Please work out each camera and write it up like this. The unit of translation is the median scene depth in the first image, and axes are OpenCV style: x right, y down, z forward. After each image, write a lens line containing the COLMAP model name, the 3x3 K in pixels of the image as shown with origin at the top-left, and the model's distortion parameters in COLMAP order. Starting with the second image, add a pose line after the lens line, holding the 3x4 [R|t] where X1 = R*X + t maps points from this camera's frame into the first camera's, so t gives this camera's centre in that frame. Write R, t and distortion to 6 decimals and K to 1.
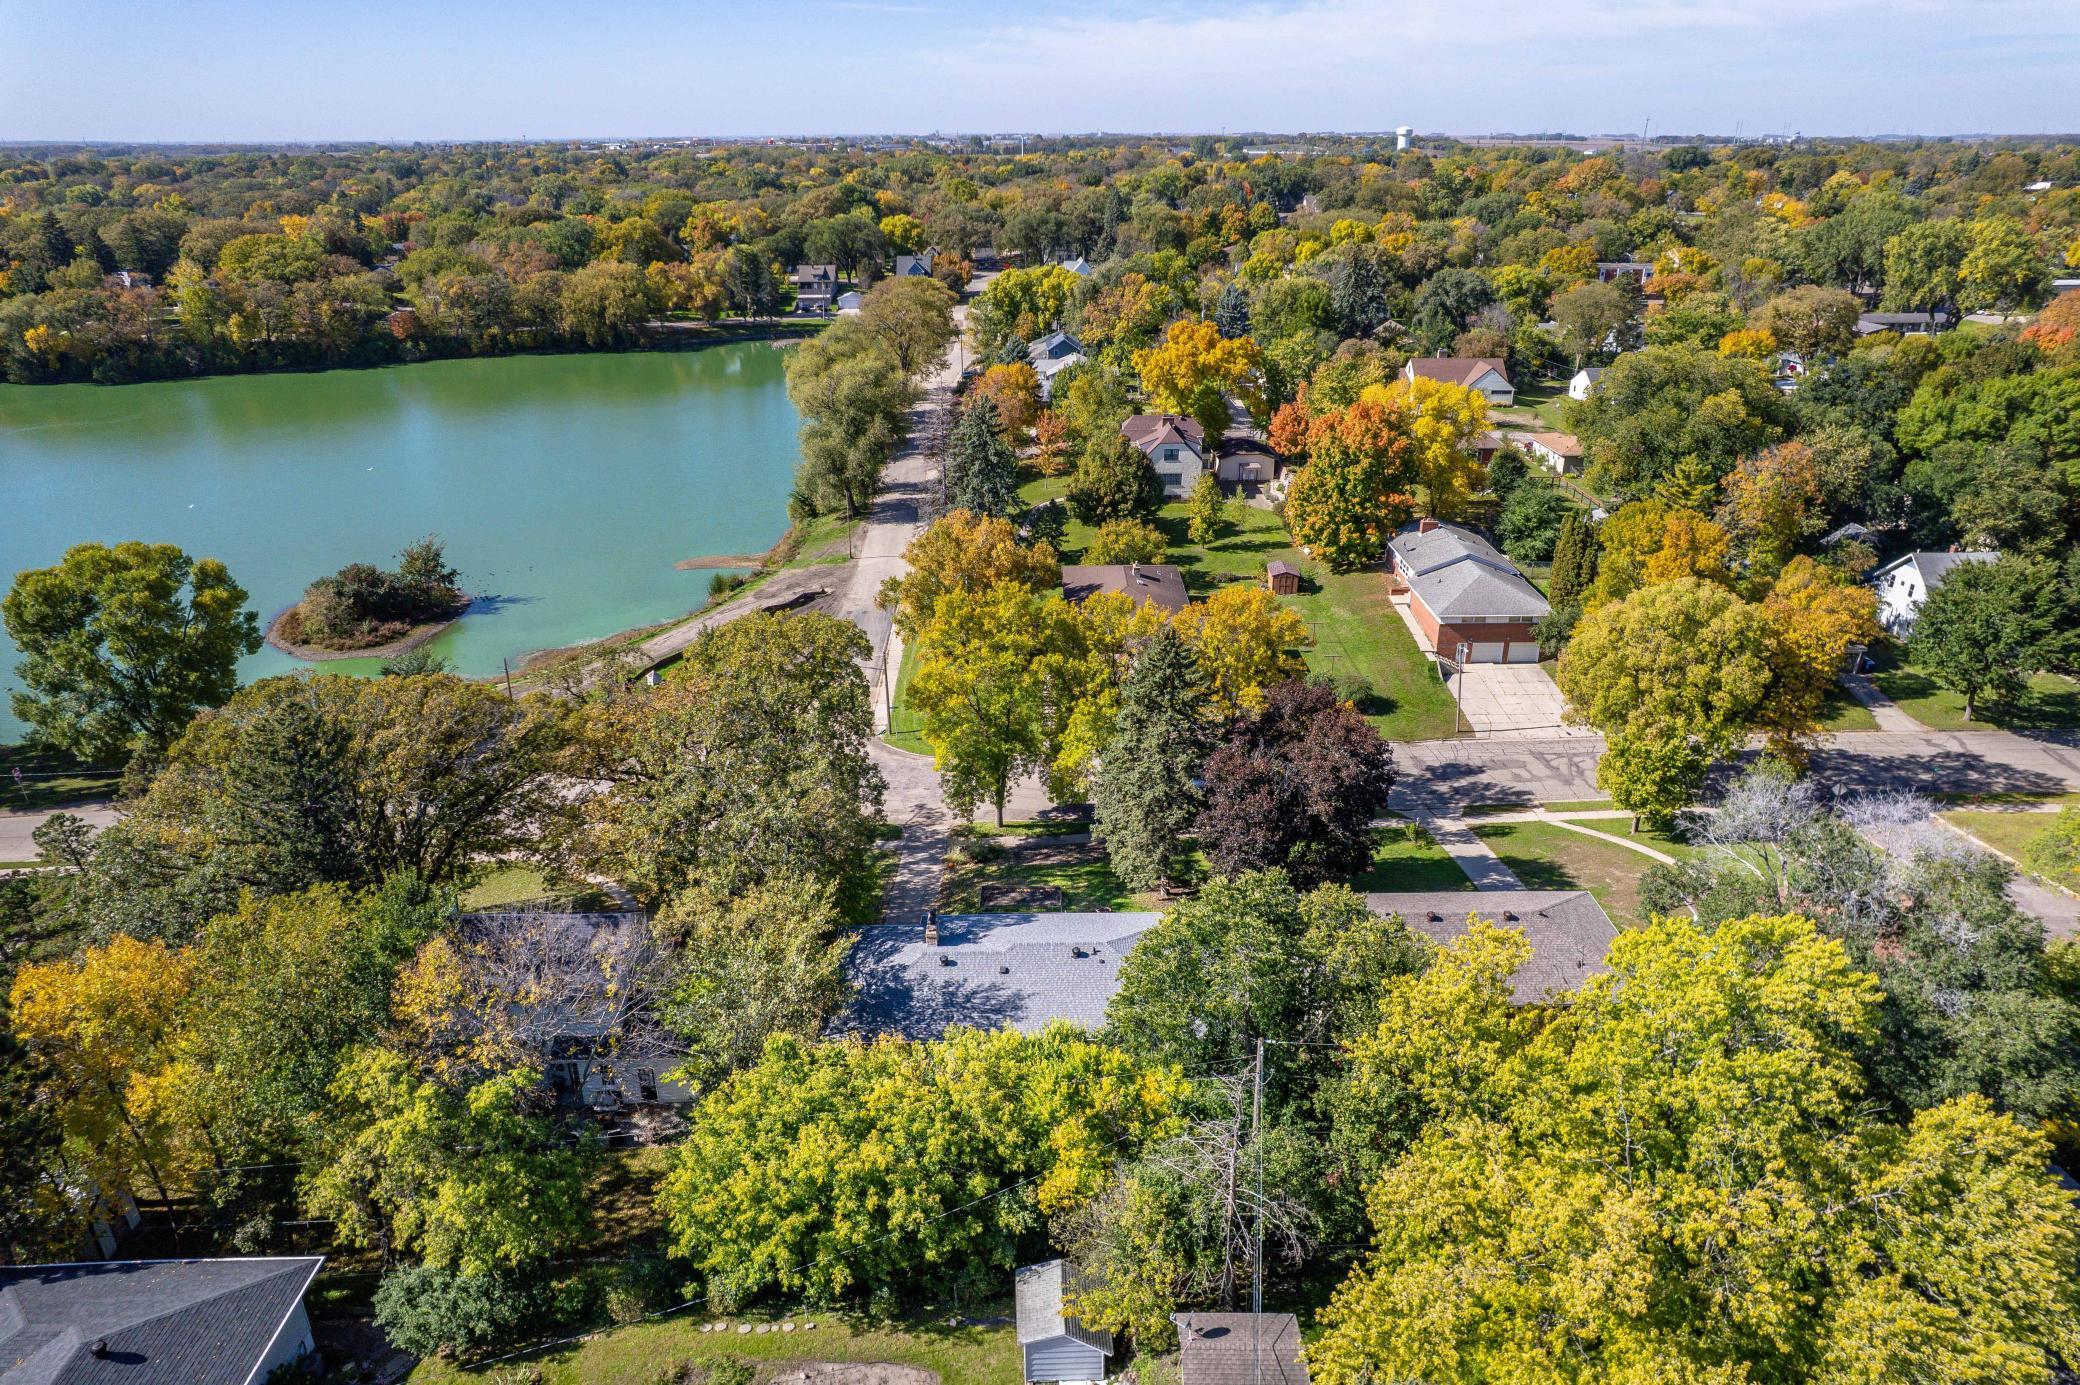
lens RADIAL K [[1325.4, 0, 1040.0], [0, 1325.4, 692.5], [0, 0, 1]] dist [-0.086544, 0.076818]
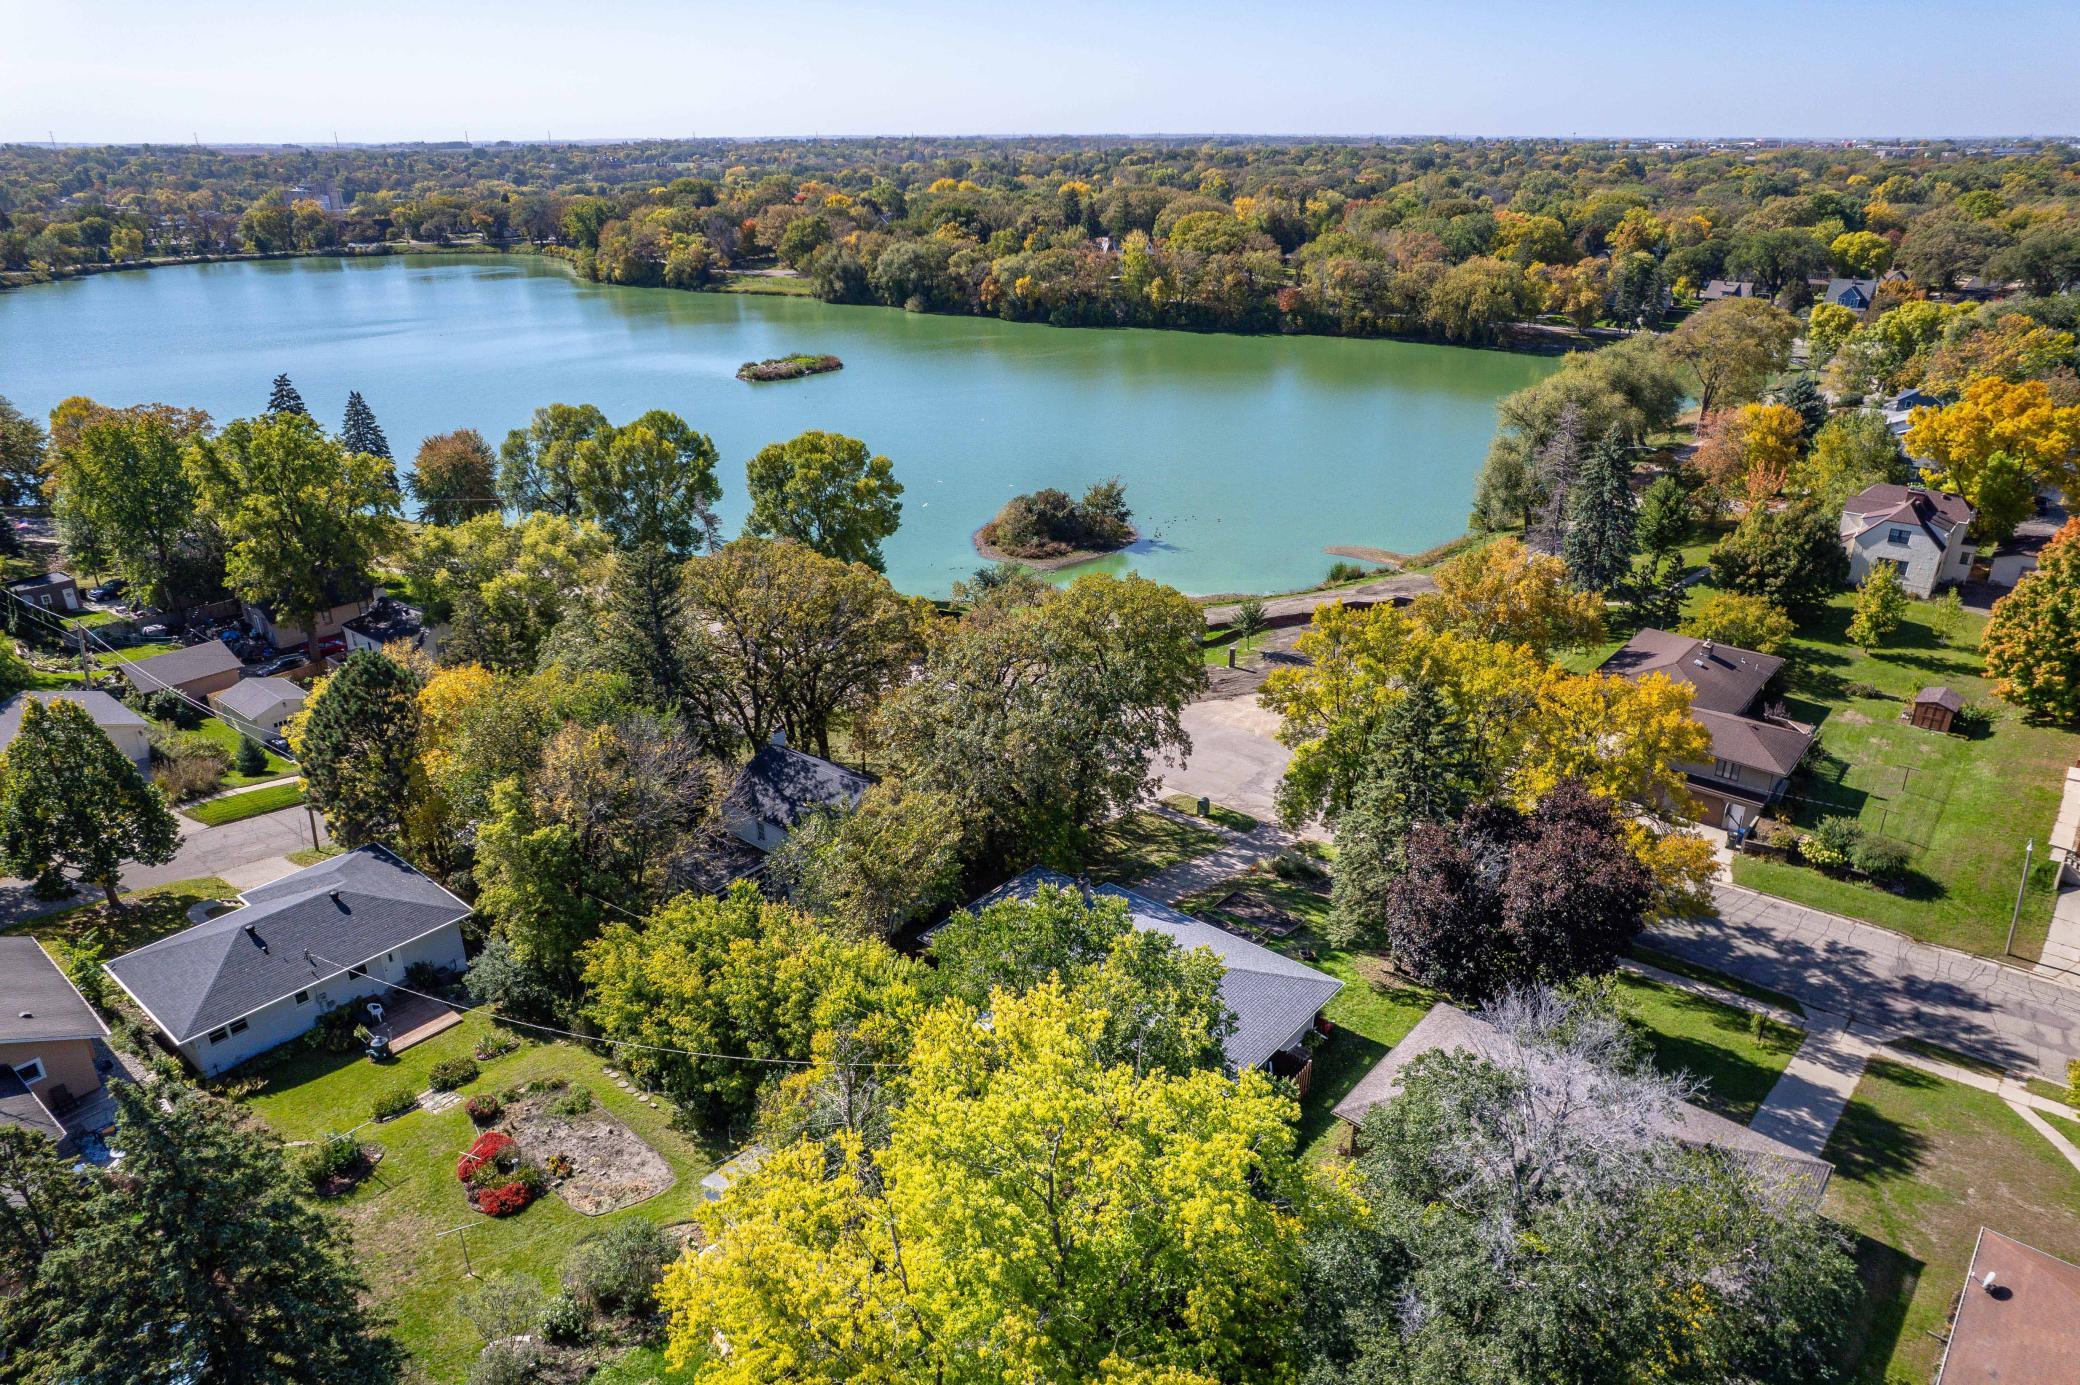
lens RADIAL K [[1325.4, 0, 1040.0], [0, 1325.4, 692.5], [0, 0, 1]] dist [-0.086544, 0.076818]
pose [[0.753353, 0.258815, -0.604545, 0.226154], [-0.257722, 0.961956, 0.090669, -0.026729], [0.605012, 0.087499, 0.791394, 0.068070]]
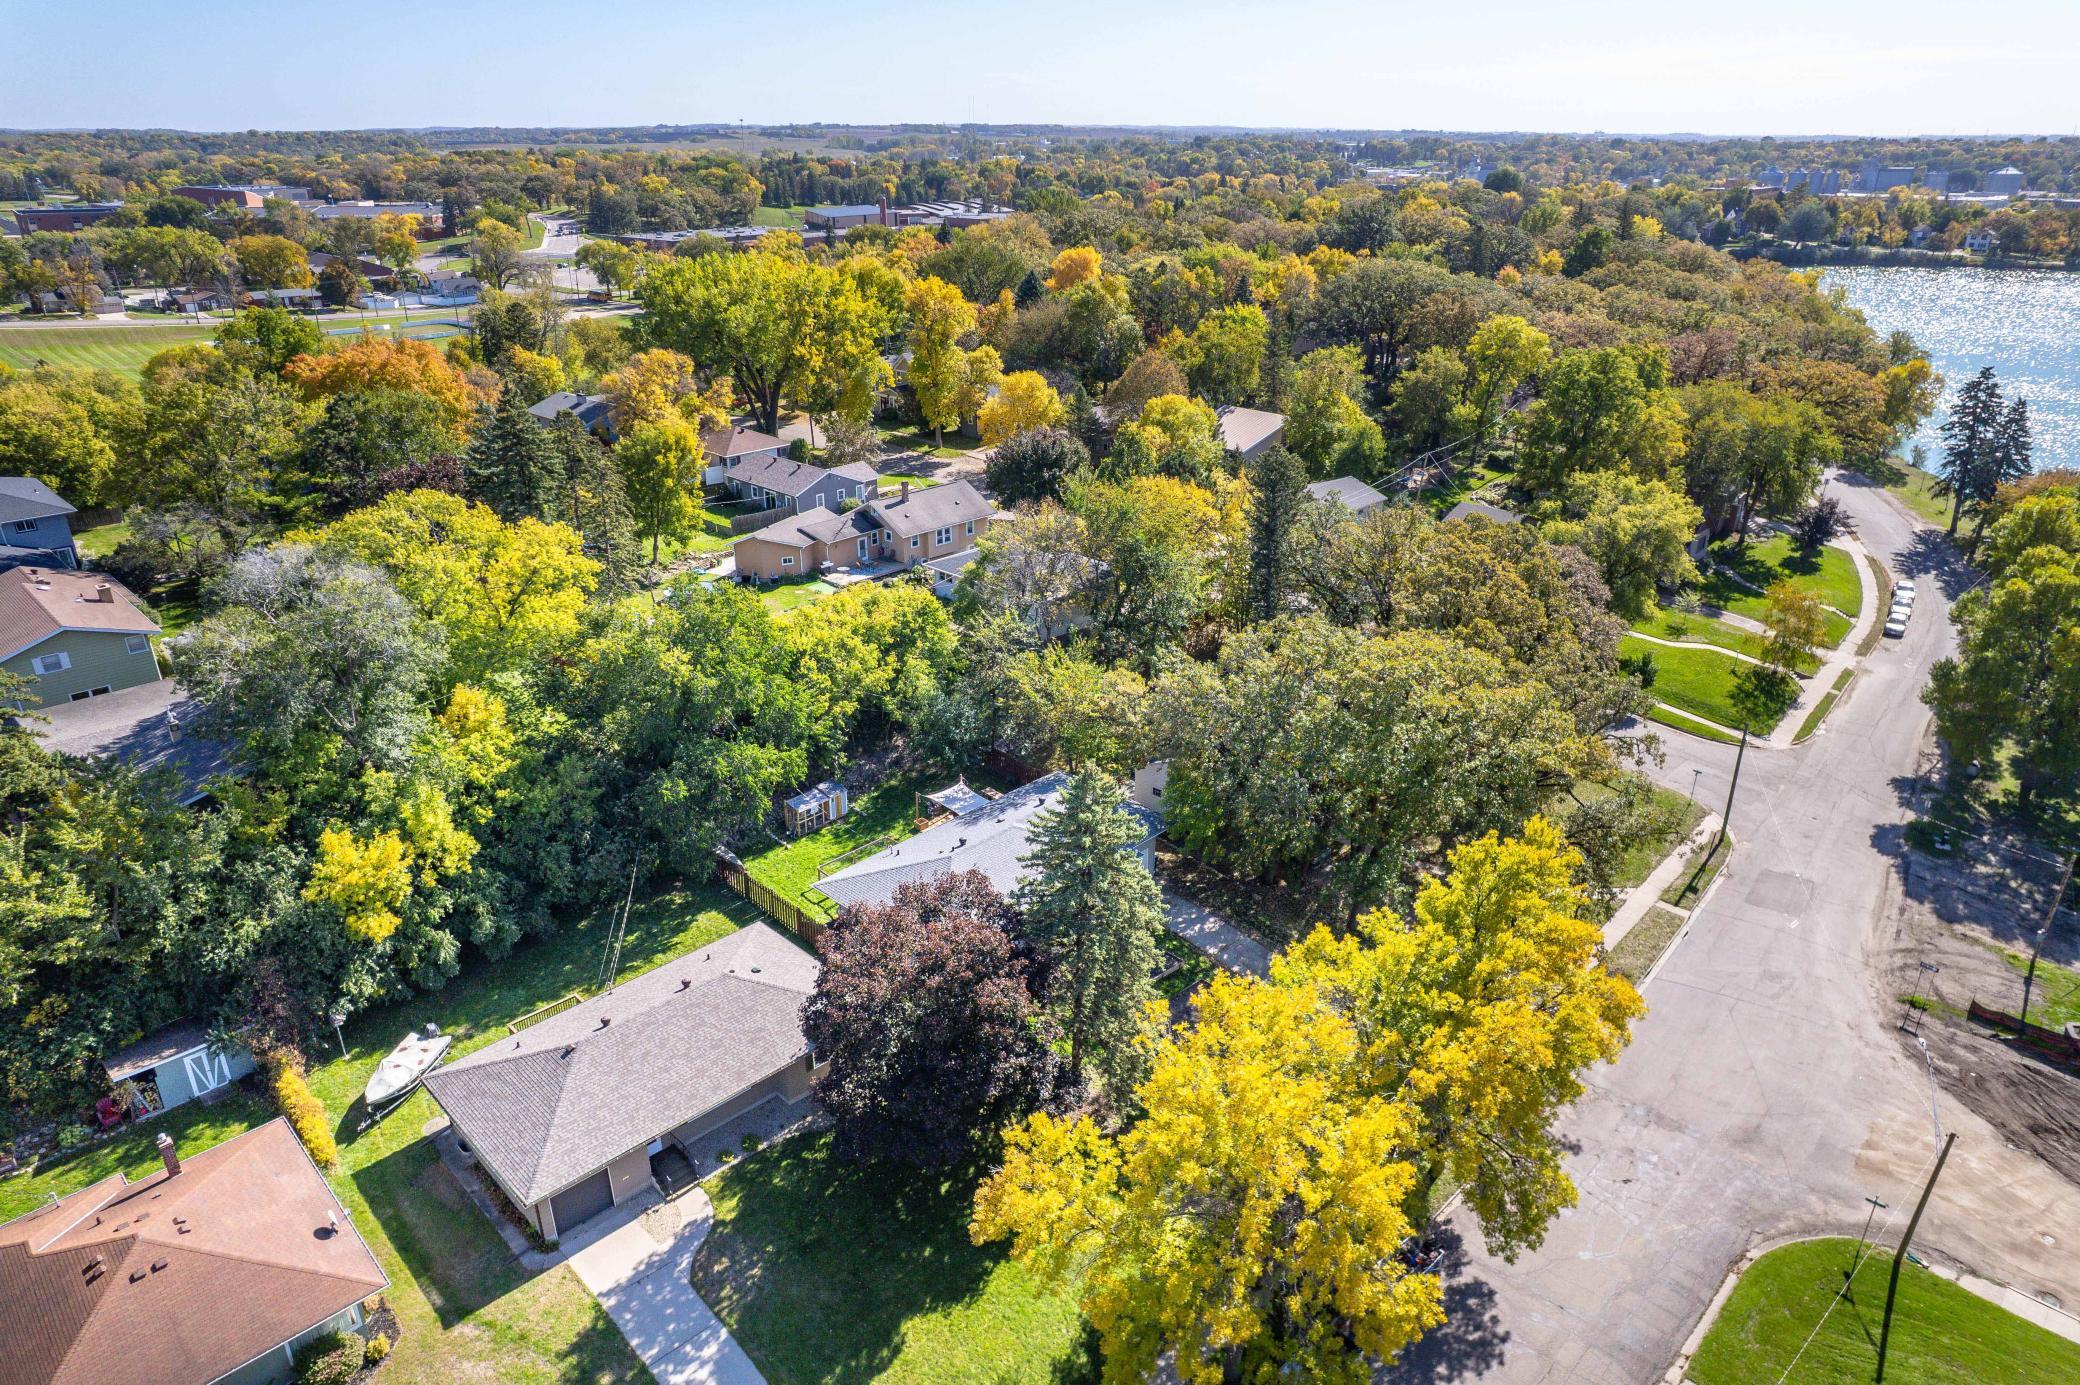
lens RADIAL K [[1325.4, 0, 1040.0], [0, 1325.4, 692.5], [0, 0, 1]] dist [-0.086544, 0.076818]
pose [[-0.704107, 0.283711, -0.650954, 0.296781], [-0.280455, 0.731078, 0.621988, -0.268496], [0.652363, 0.620510, -0.435189, 0.659282]]
